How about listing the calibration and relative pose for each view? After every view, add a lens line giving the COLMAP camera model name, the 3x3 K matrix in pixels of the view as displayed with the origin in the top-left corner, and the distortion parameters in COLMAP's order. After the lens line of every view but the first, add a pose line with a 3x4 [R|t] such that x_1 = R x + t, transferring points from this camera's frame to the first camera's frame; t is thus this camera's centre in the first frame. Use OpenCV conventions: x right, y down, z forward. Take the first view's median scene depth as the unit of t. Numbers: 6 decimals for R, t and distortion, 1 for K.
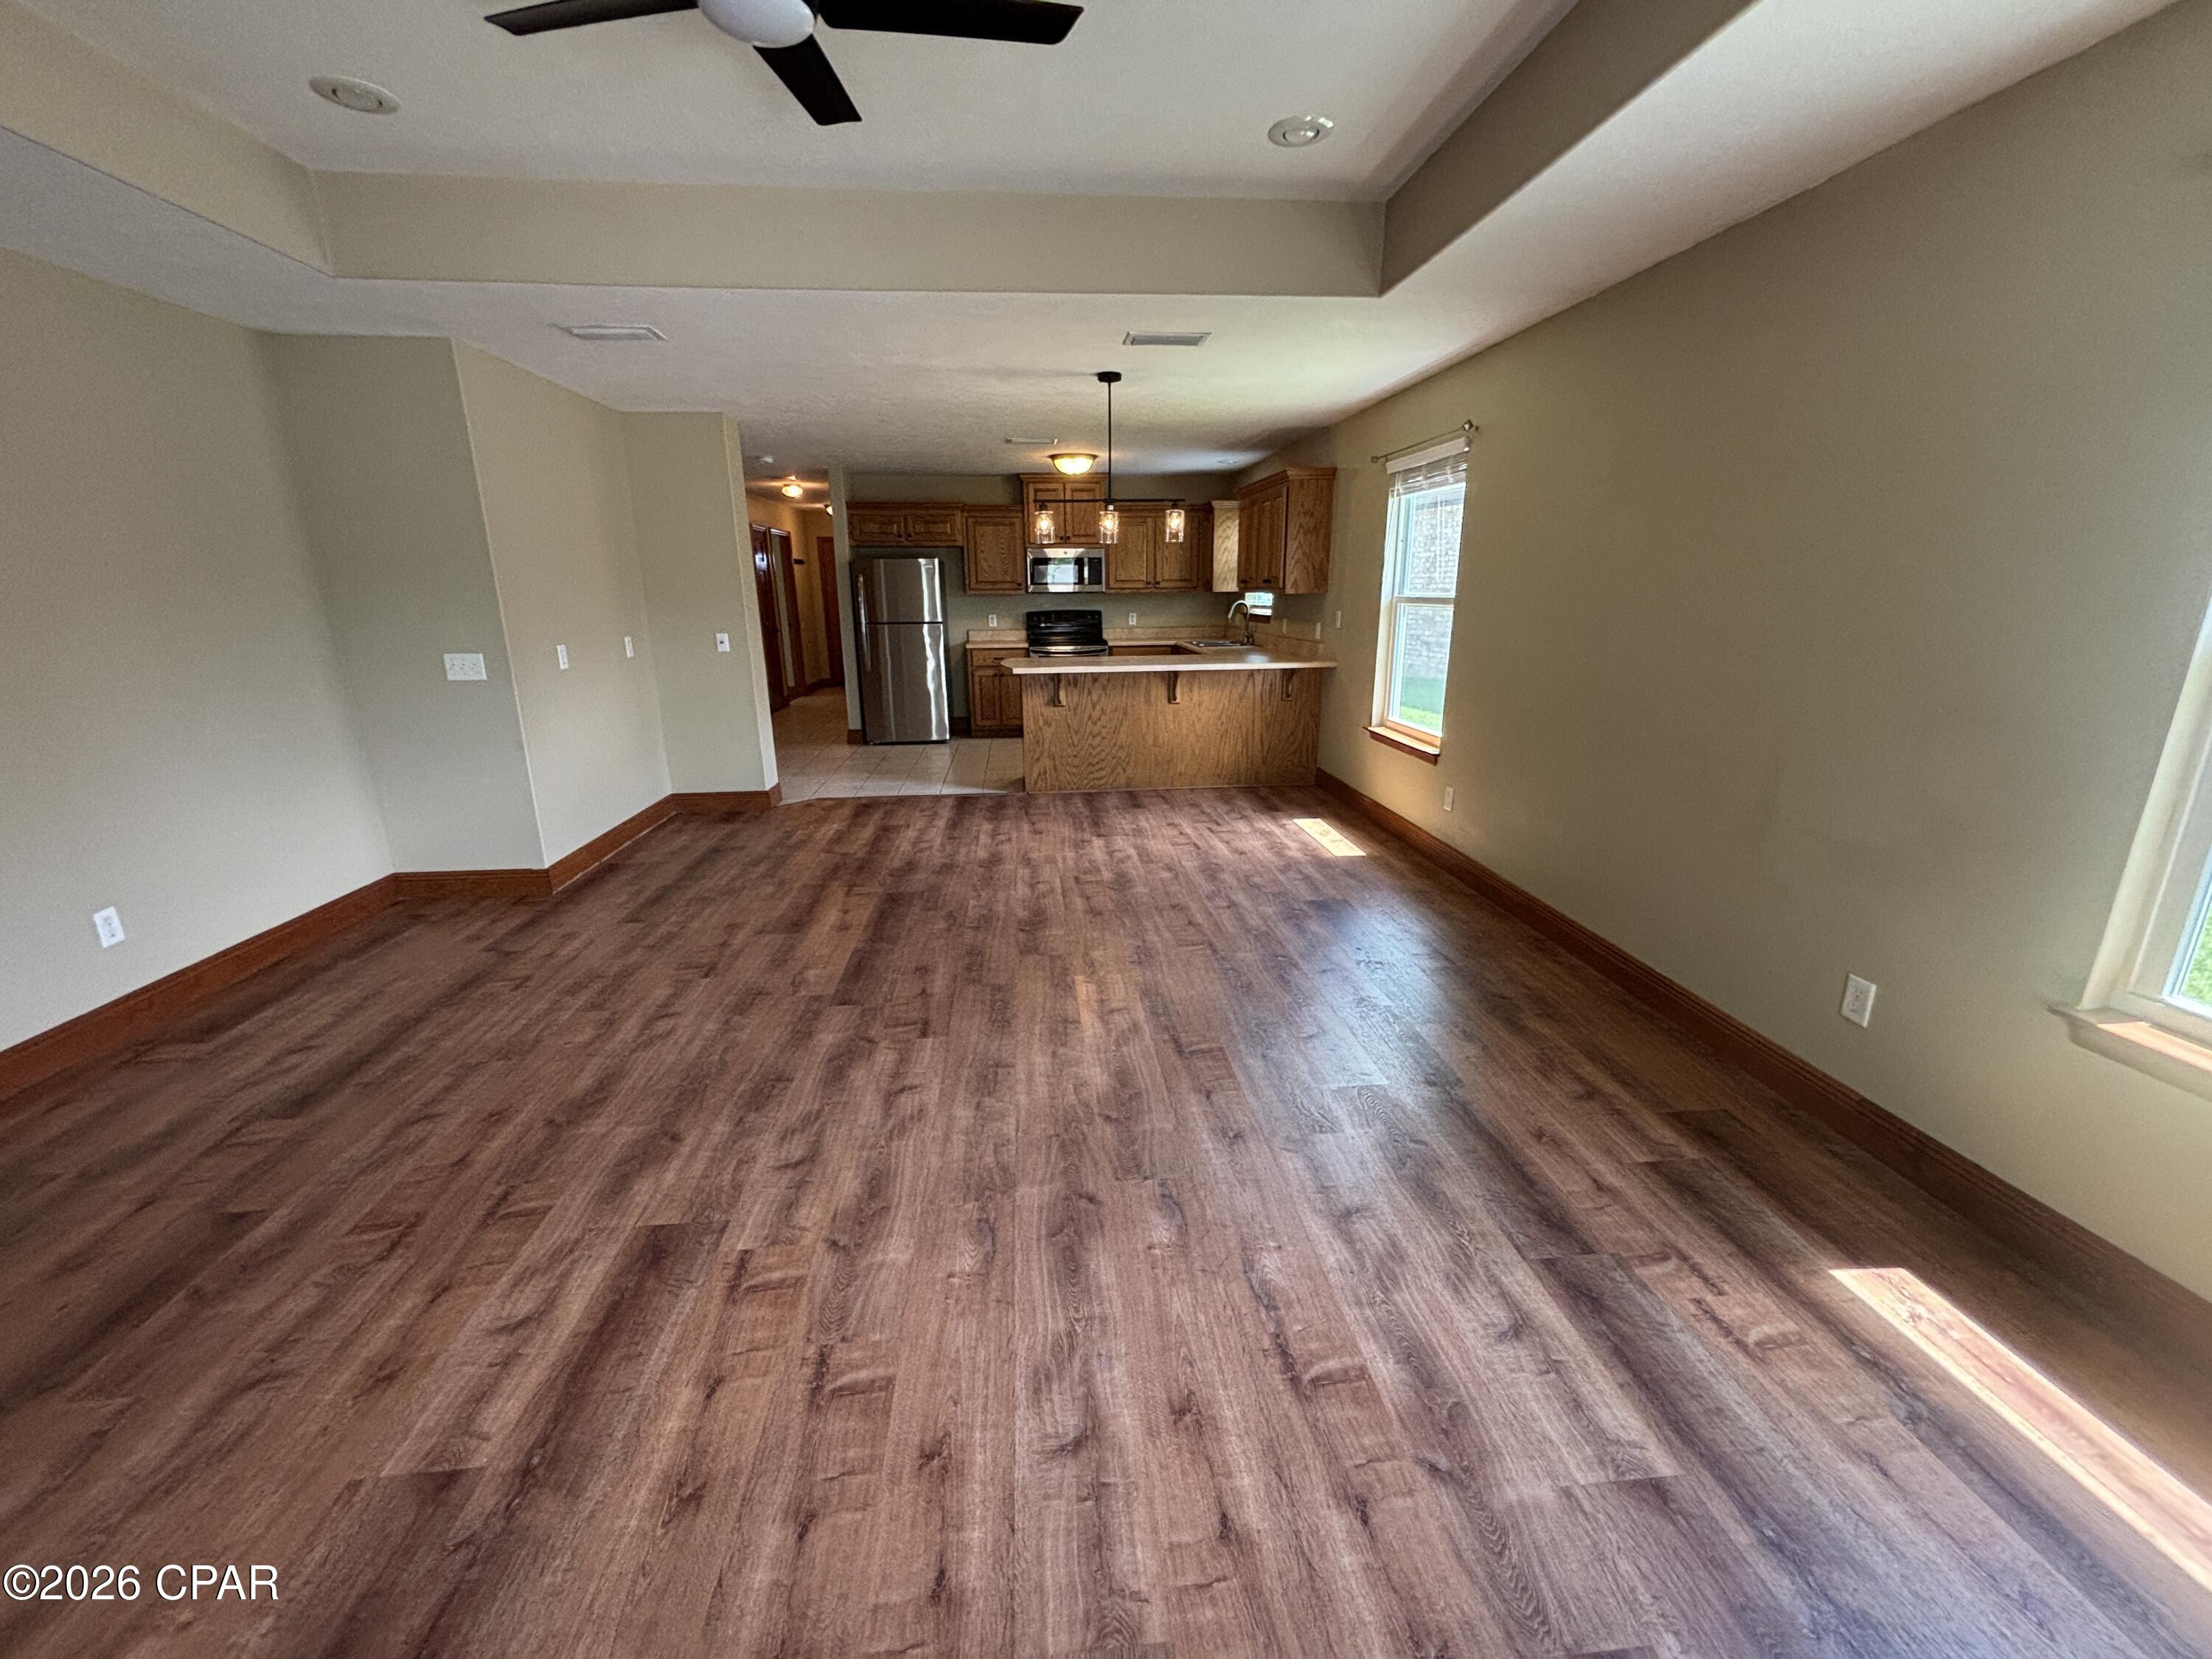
lens RADIAL K [[869.2, 0, 1106.0], [0, 869.2, 829.5], [0, 0, 1]] dist [0.001017, -0.000193]
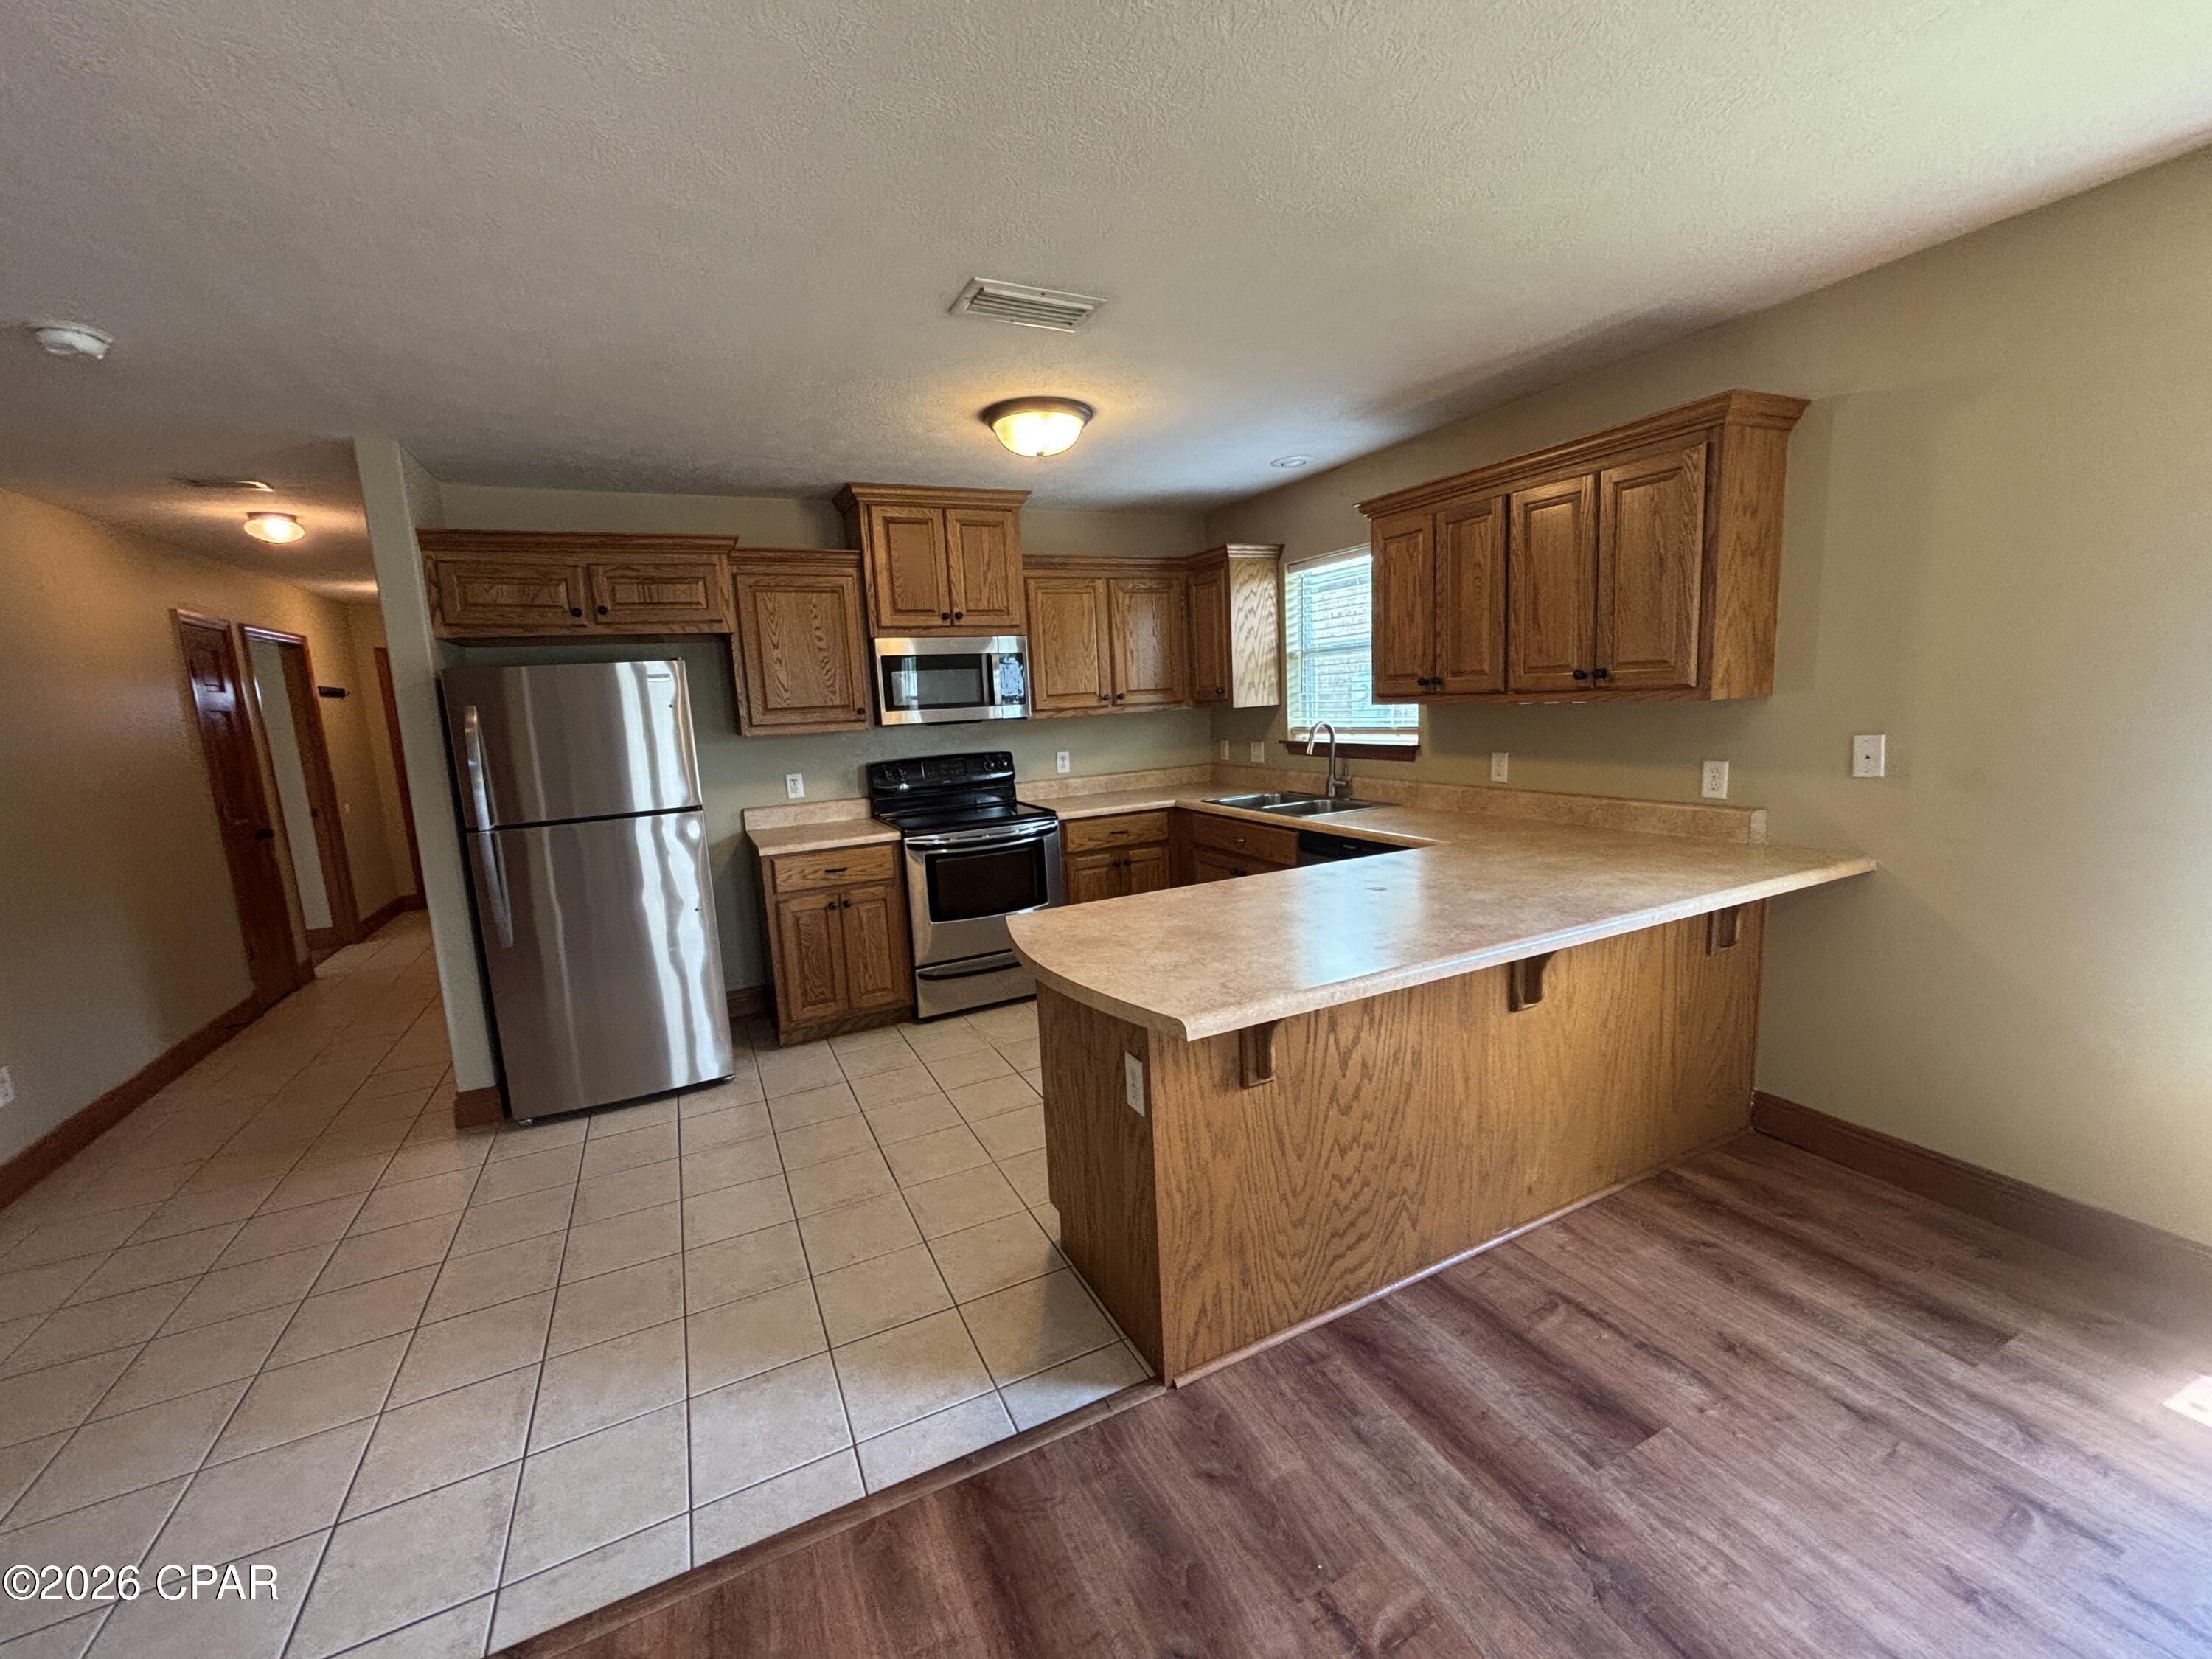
lens RADIAL K [[889.7, 0, 1102.8], [0, 889.7, 820.8], [0, 0, 1]] dist [-0.000119, -0.000367]
pose [[0.936260, -0.090257, 0.339516, -0.149486], [0.136484, 0.983969, -0.114793, -0.150503], [-0.323712, 0.153815, 0.933569, 0.517669]]
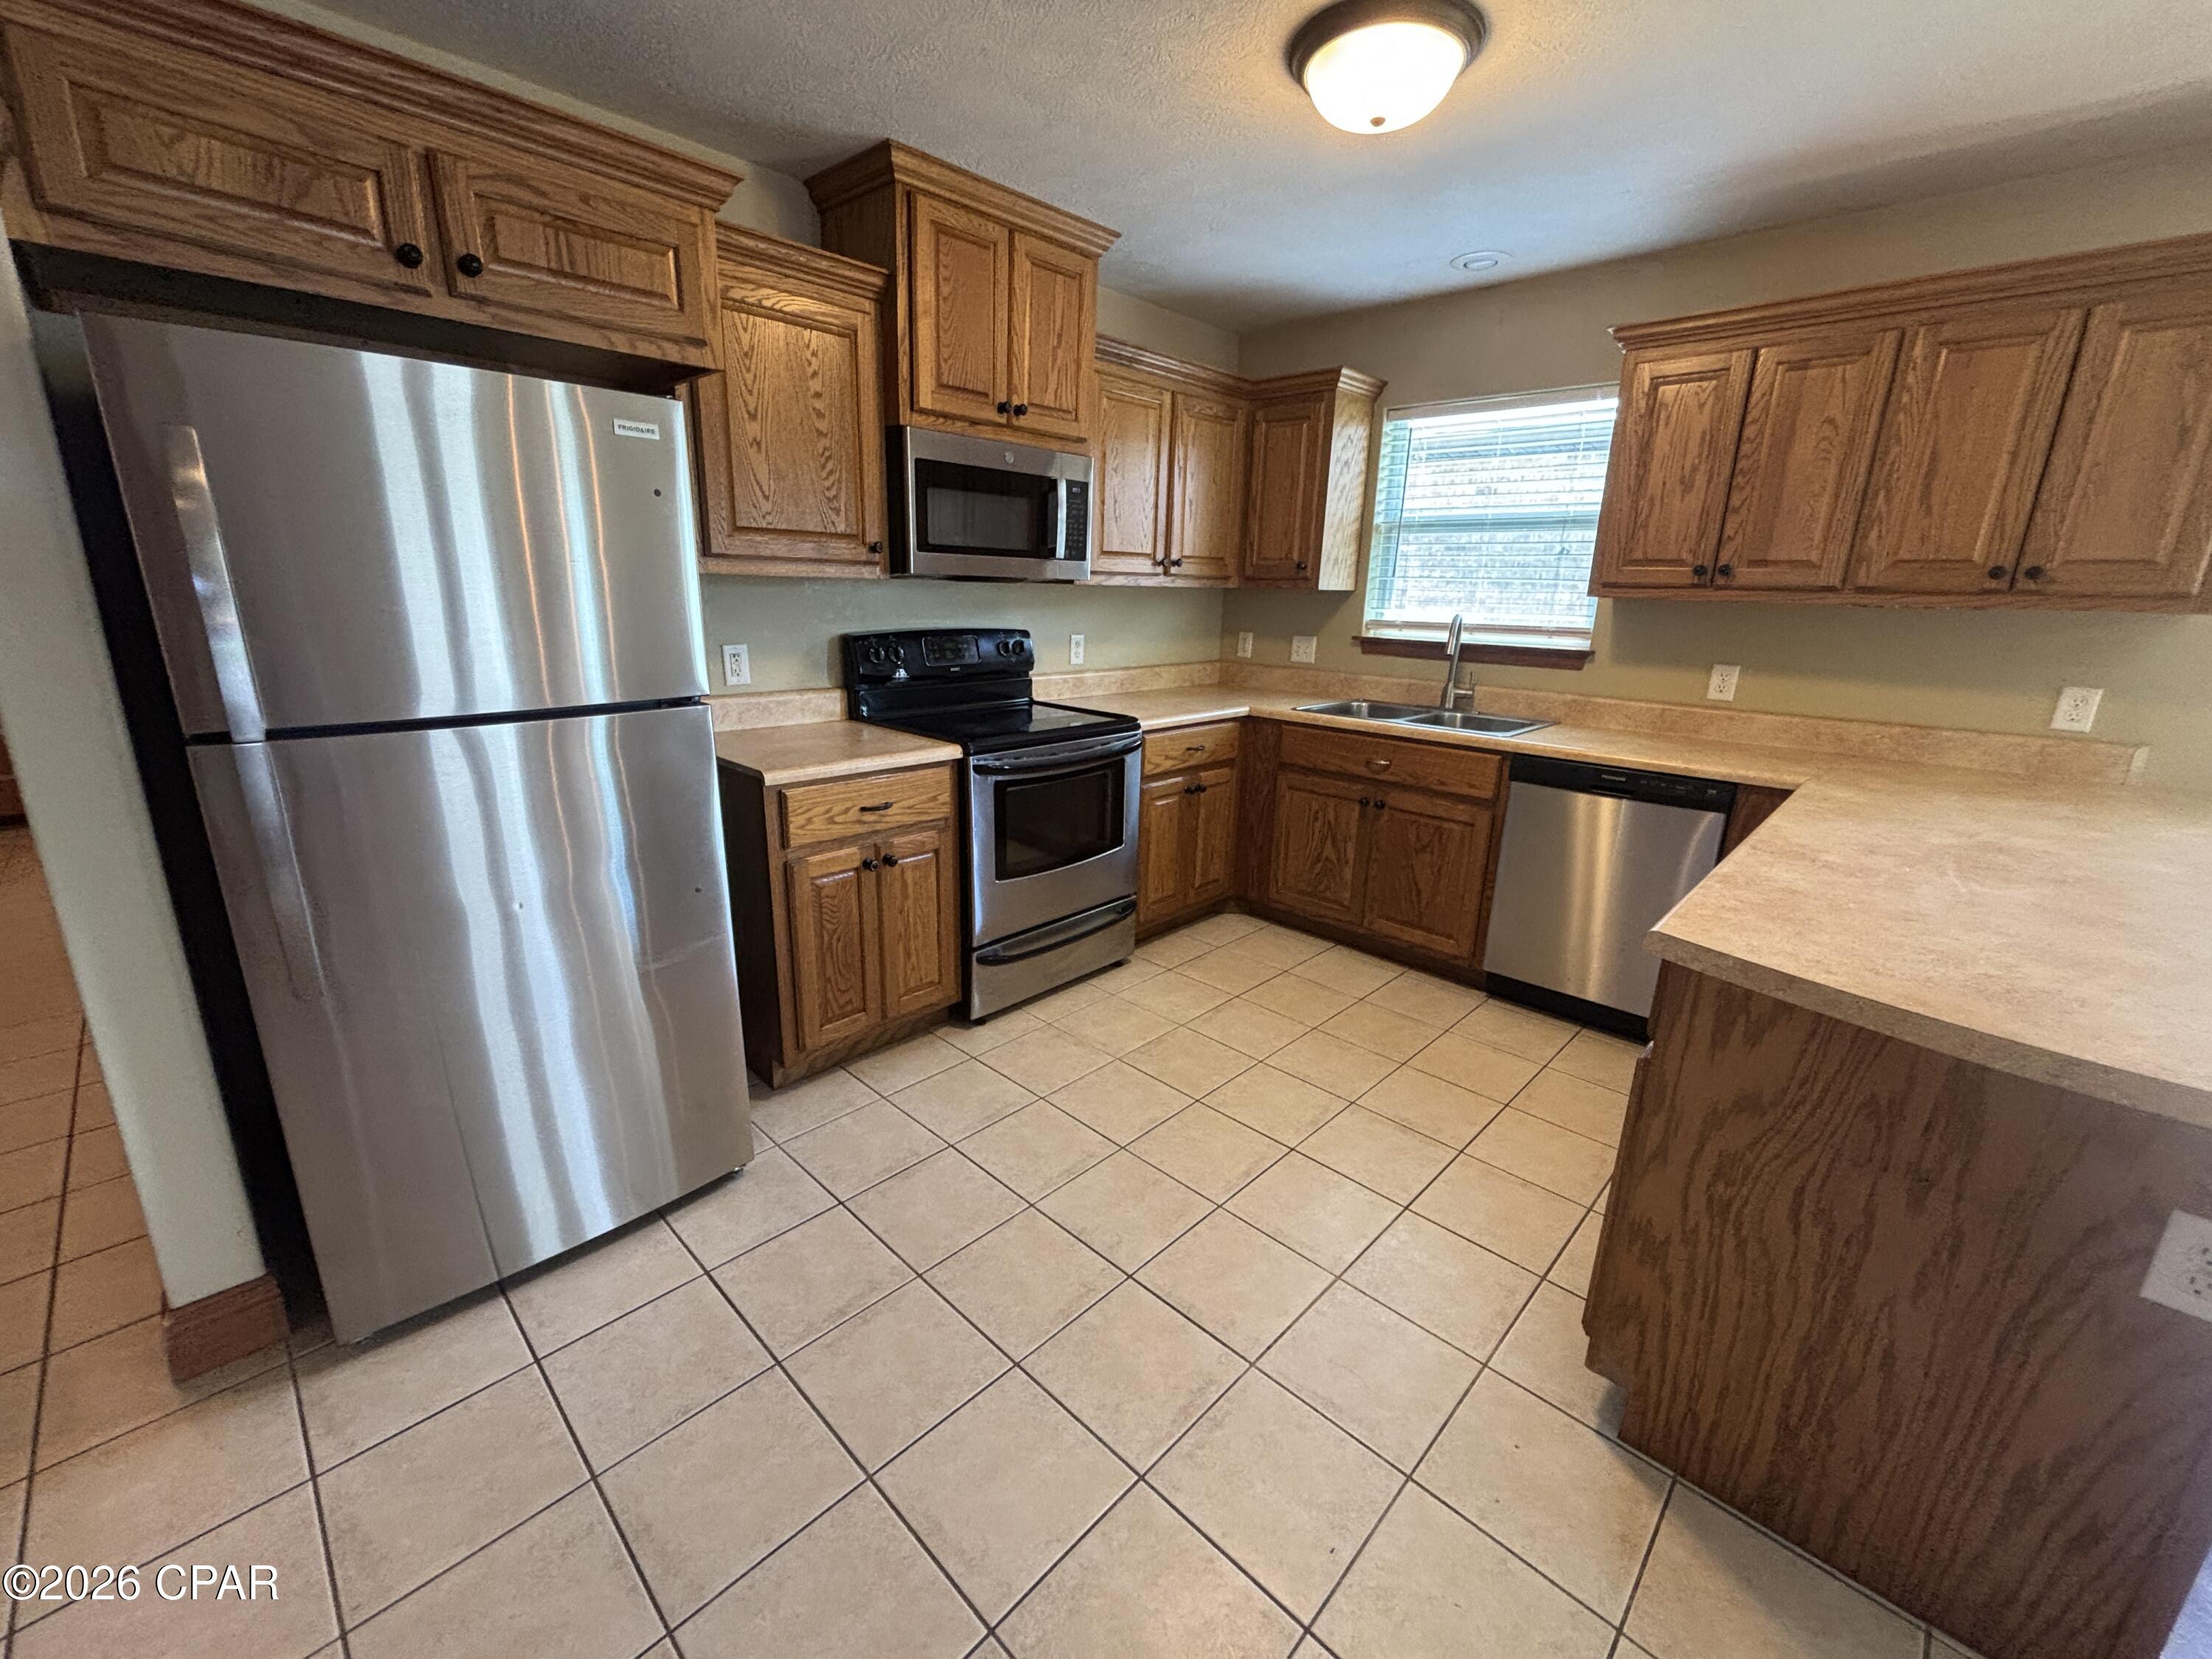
lens RADIAL K [[906.3, 0, 1106.0], [0, 906.3, 829.5], [0, 0, 1]] dist [-0.012989, 0.008484]
pose [[0.759358, -0.144489, 0.634428, -0.255088], [0.143285, 0.988231, 0.053567, -0.195741], [-0.634701, 0.050228, 0.771124, 0.731603]]
